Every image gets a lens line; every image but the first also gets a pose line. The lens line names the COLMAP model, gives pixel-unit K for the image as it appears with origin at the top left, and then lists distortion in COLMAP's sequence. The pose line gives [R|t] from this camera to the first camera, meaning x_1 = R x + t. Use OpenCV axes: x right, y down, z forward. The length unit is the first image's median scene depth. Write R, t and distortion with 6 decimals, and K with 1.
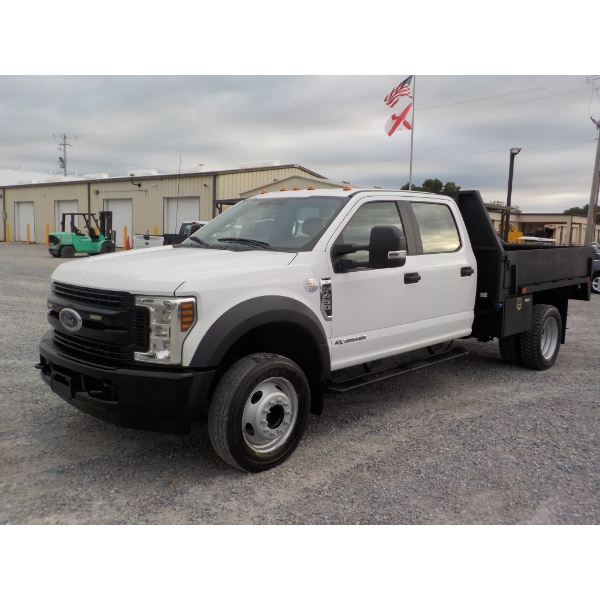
lens RADIAL K [[596.7, 0, 289.1], [0, 596.7, 295.7], [0, 0, 1]] dist [0.004026, 0.000000]
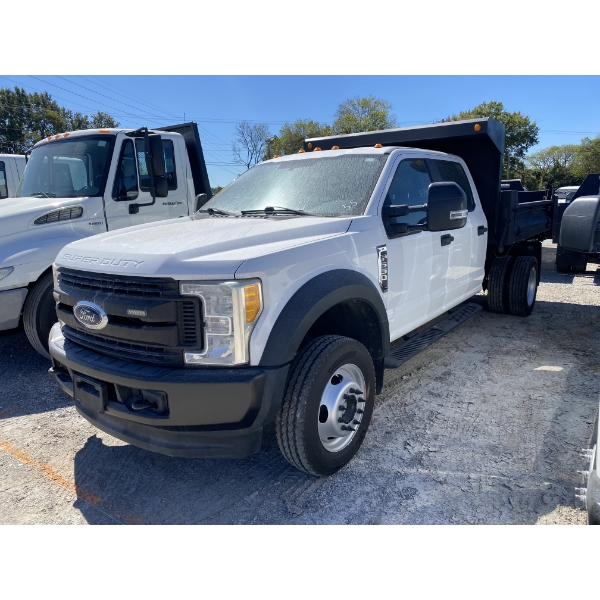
lens RADIAL K [[487.4, 0, 300.3], [0, 487.4, 296.6], [0, 0, 1]] dist [-0.036344, -0.002499]
pose [[0.989208, -0.071658, 0.127802, -0.170563], [0.061604, 0.994812, 0.080960, -0.020727], [-0.132941, -0.072213, 0.988490, 0.322345]]
